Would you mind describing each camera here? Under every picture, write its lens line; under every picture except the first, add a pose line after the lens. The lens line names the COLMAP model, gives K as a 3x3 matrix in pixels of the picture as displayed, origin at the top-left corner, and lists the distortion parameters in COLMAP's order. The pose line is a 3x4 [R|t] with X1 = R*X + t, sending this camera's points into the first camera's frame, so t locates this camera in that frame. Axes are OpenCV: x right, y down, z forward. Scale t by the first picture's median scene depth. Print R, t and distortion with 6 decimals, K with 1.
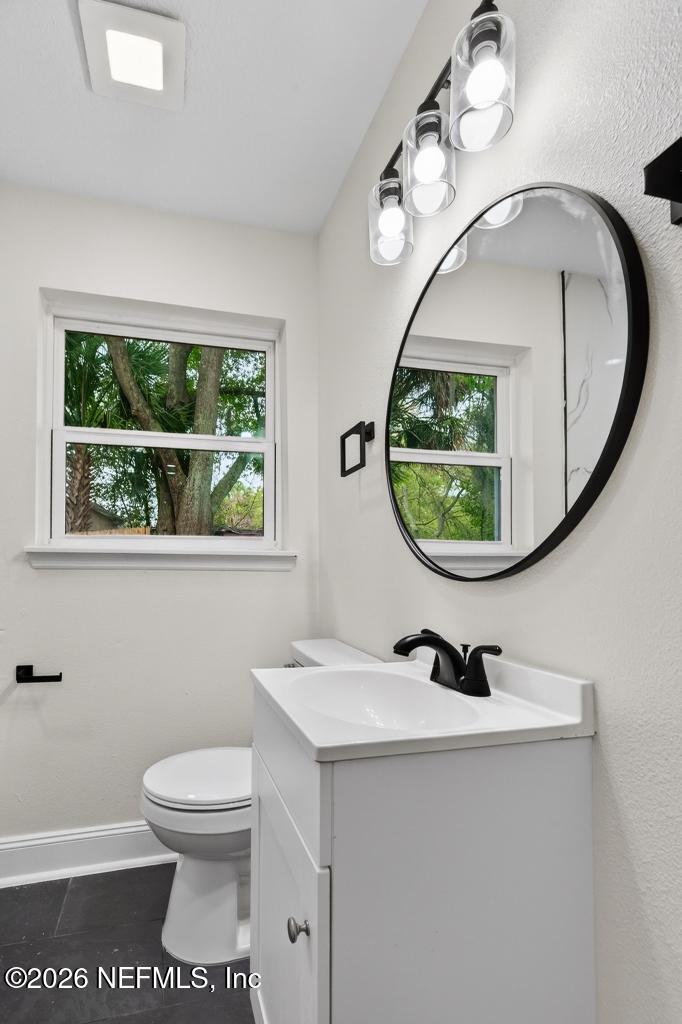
lens RADIAL K [[700.6, 0, 346.9], [0, 700.6, 520.2], [0, 0, 1]] dist [0.005046, 0.002893]
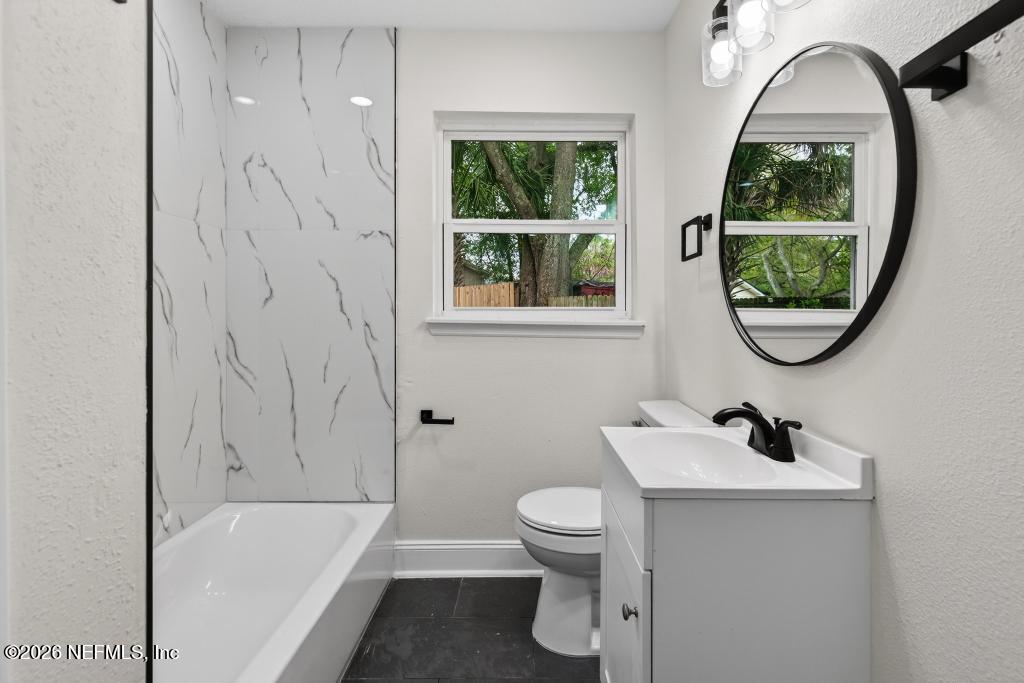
lens RADIAL K [[472.8, 0, 512.0], [0, 472.8, 345.3], [0, 0, 1]] dist [0.002979, -0.002330]
pose [[0.951994, 0.003481, -0.306097, -0.038411], [0.006193, 0.999512, 0.030629, 0.053602], [0.306054, -0.031054, 0.951508, 0.194752]]
